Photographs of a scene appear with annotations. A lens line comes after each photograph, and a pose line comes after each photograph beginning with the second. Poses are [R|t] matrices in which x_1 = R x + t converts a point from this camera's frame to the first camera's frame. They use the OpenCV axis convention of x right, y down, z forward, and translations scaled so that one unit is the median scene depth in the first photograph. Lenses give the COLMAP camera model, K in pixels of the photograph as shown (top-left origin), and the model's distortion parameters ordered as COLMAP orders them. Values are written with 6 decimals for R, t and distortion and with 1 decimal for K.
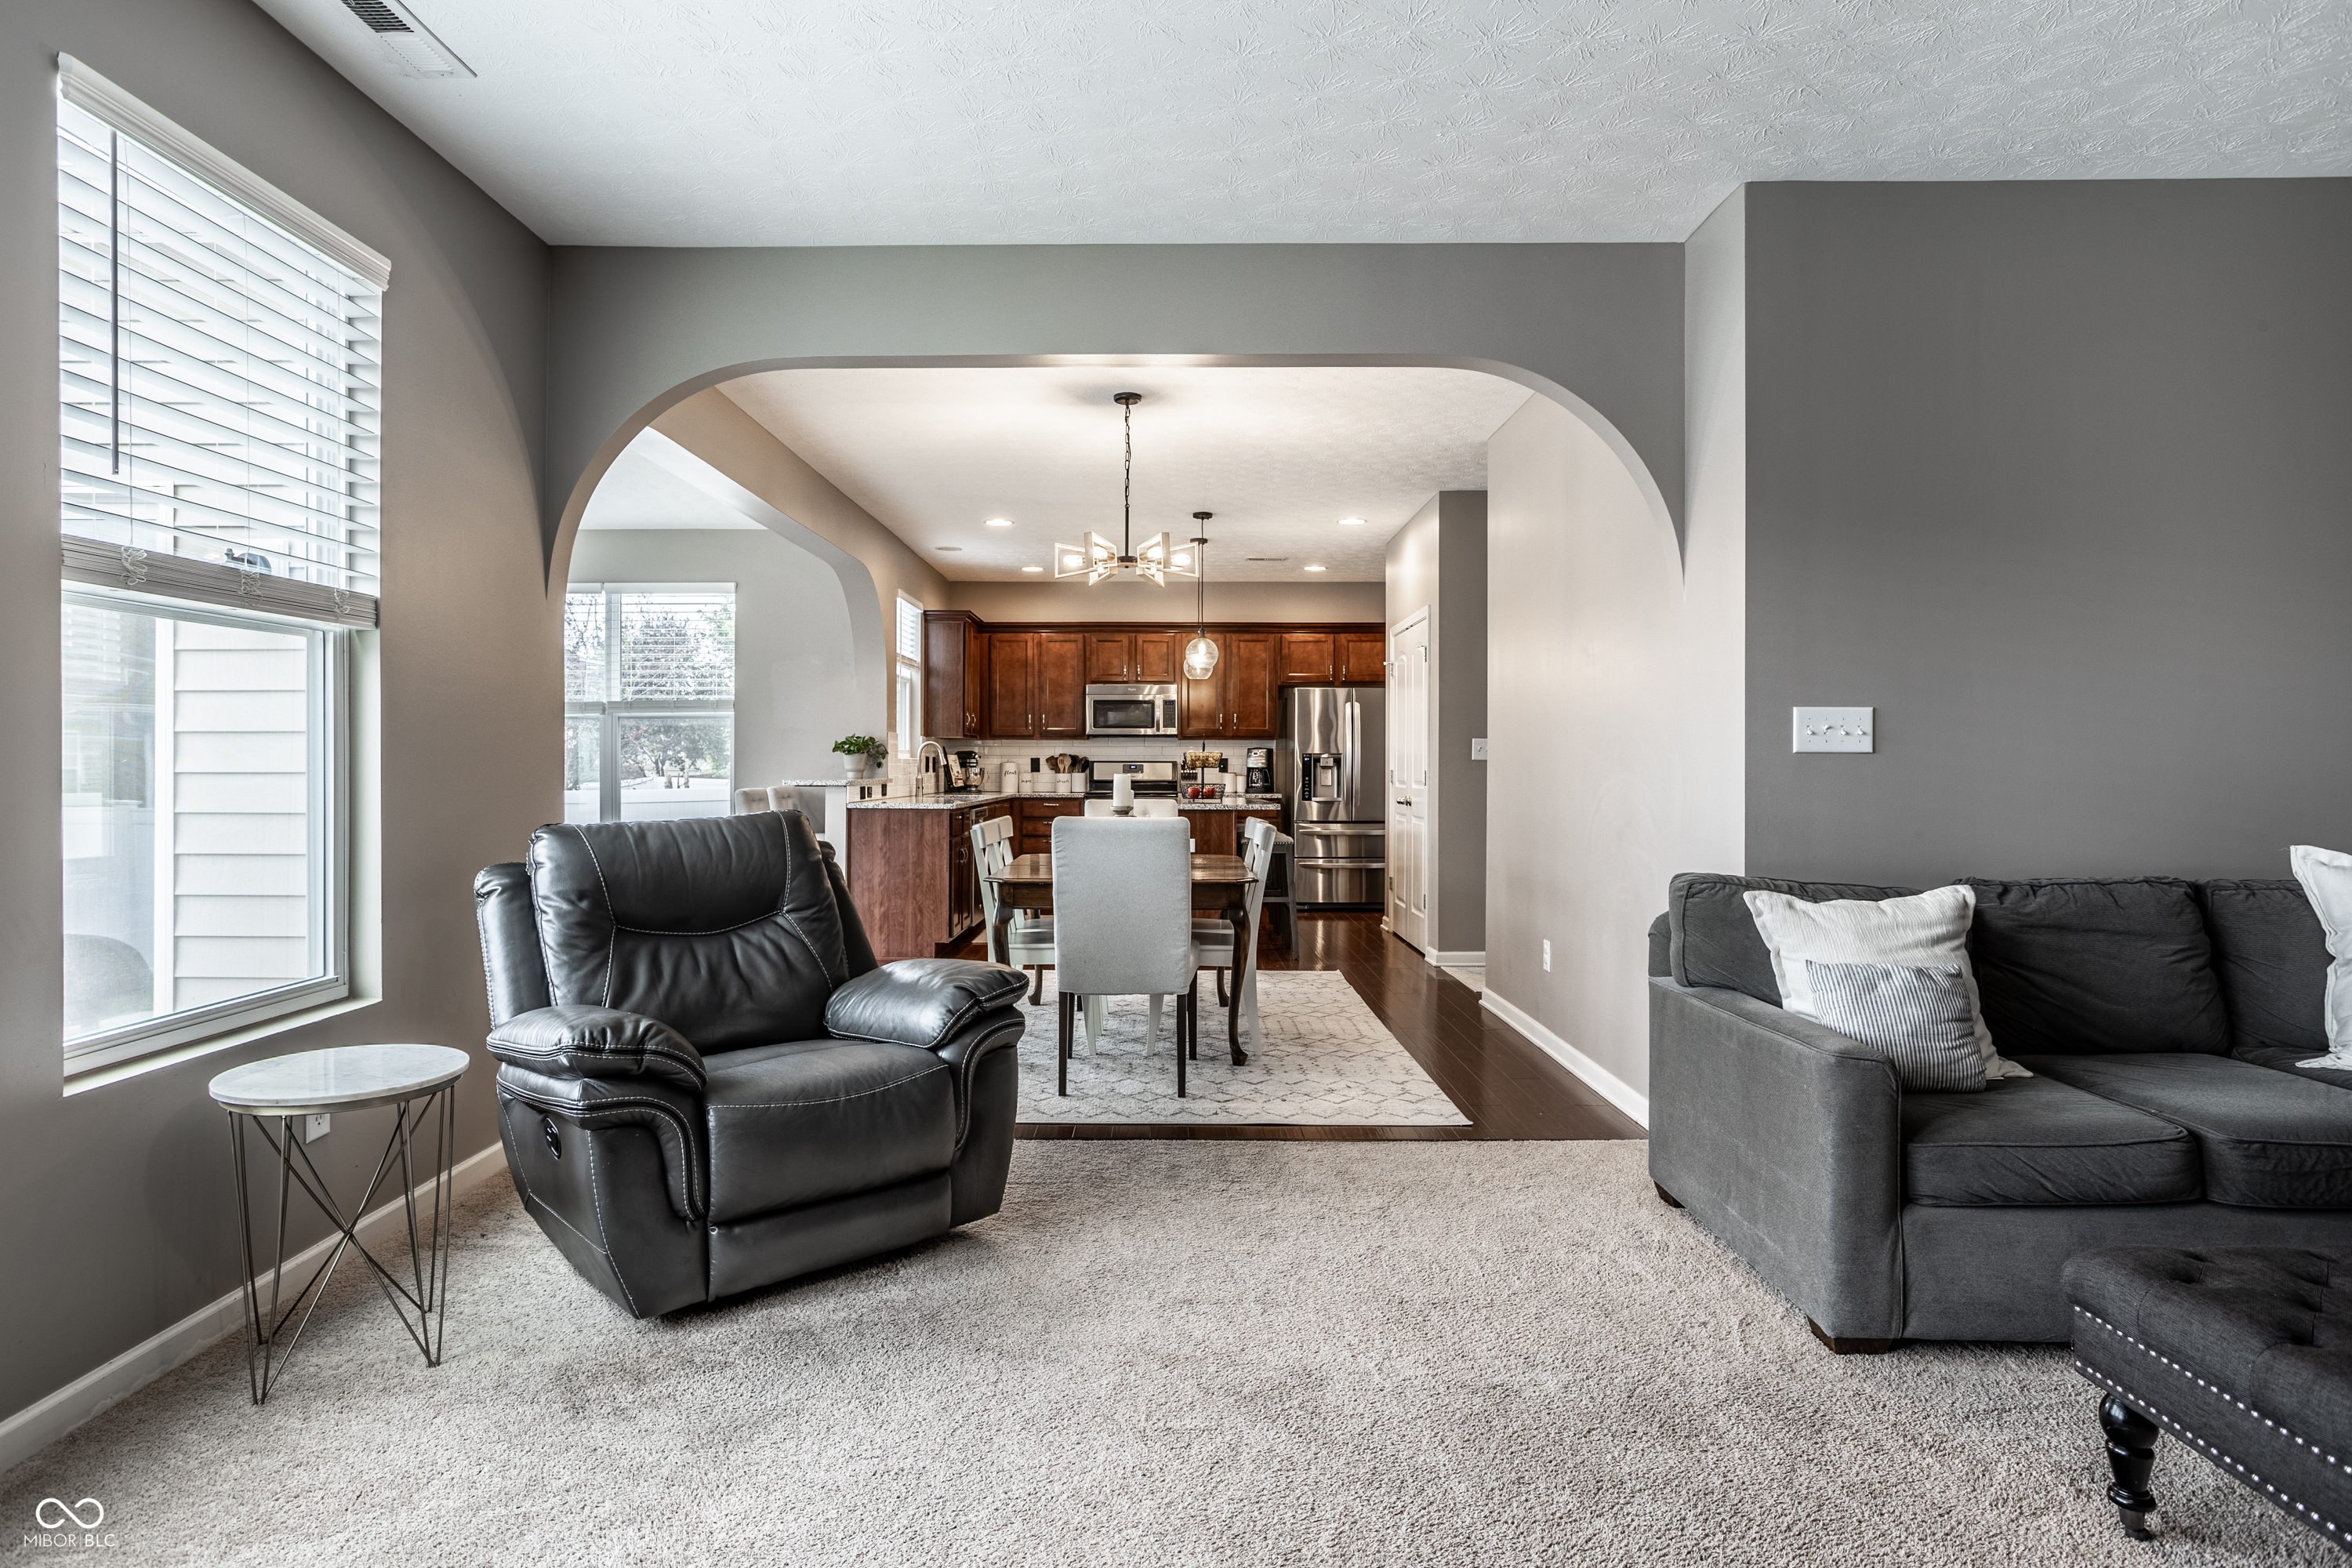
lens RADIAL K [[1324.9, 0, 1181.1], [0, 1324.9, 769.5], [0, 0, 1]] dist [-0.013011, 0.001977]
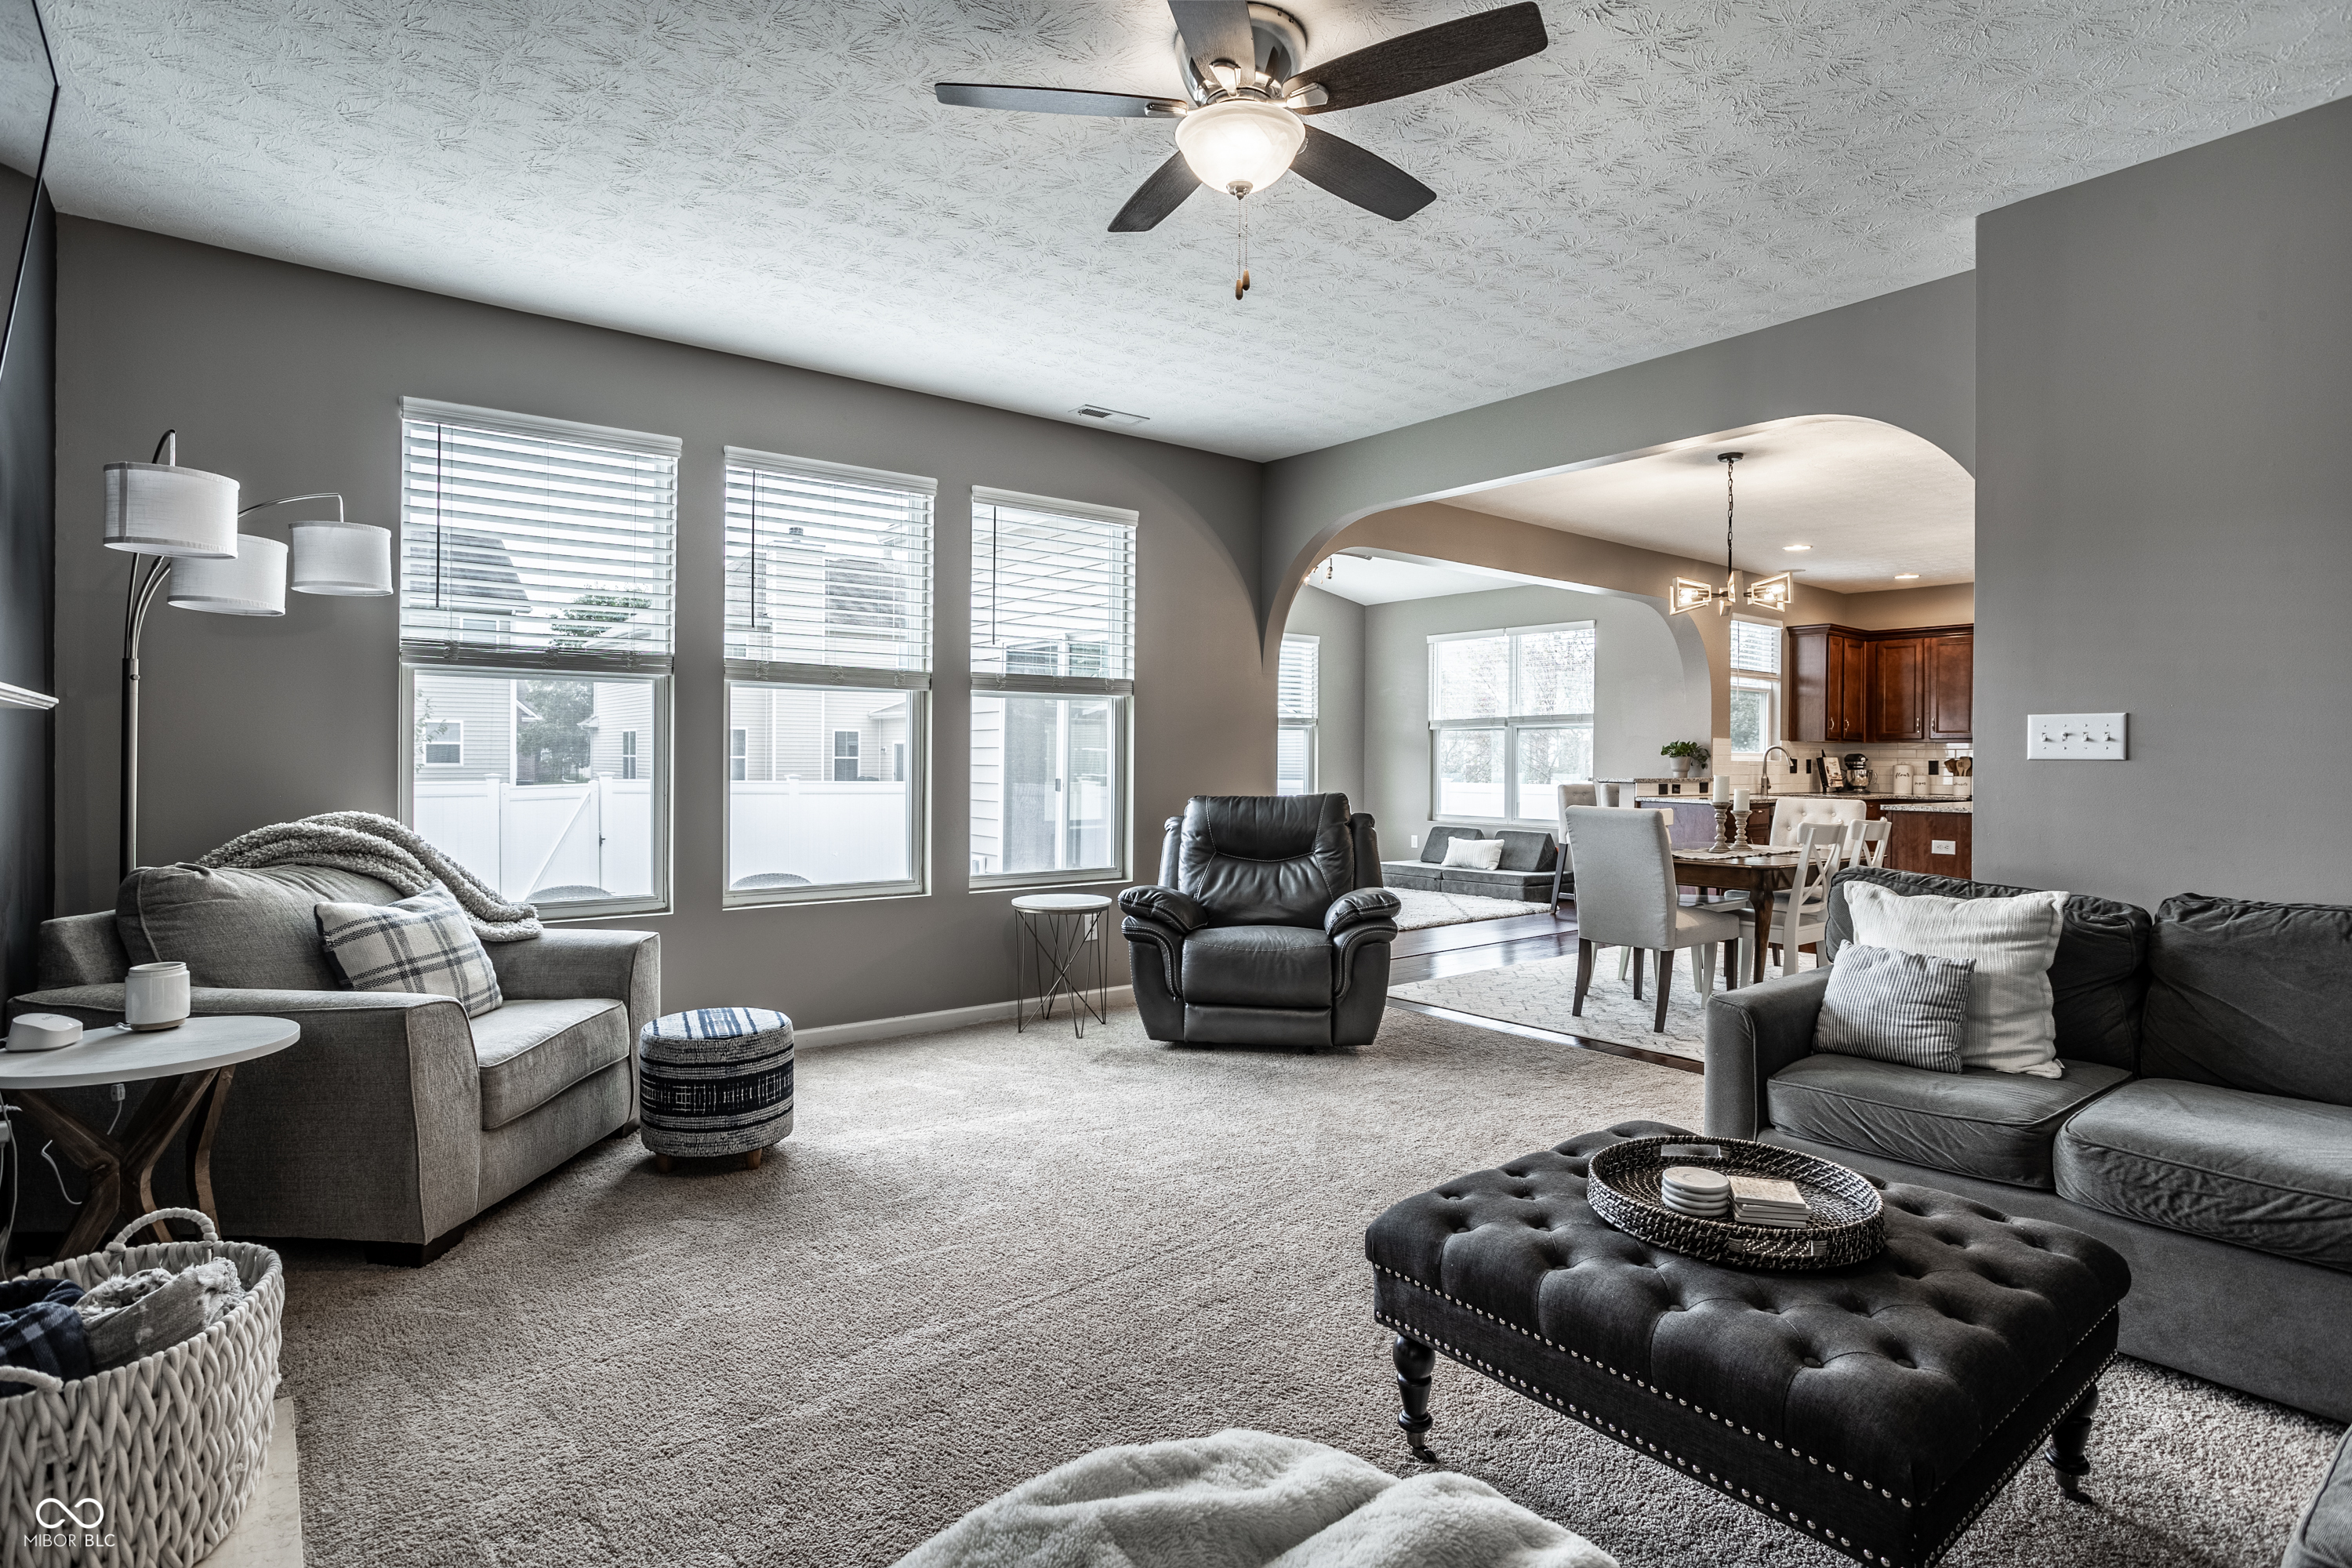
lens RADIAL K [[1256.0, 0, 1177.6], [0, 1256.0, 775.7], [0, 0, 1]] dist [-0.010750, 0.002140]
pose [[0.616117, 0.012201, -0.787560, 0.887098], [-0.007831, 0.999925, 0.009365, -0.004698], [0.787616, 0.000397, 0.616167, -0.122813]]
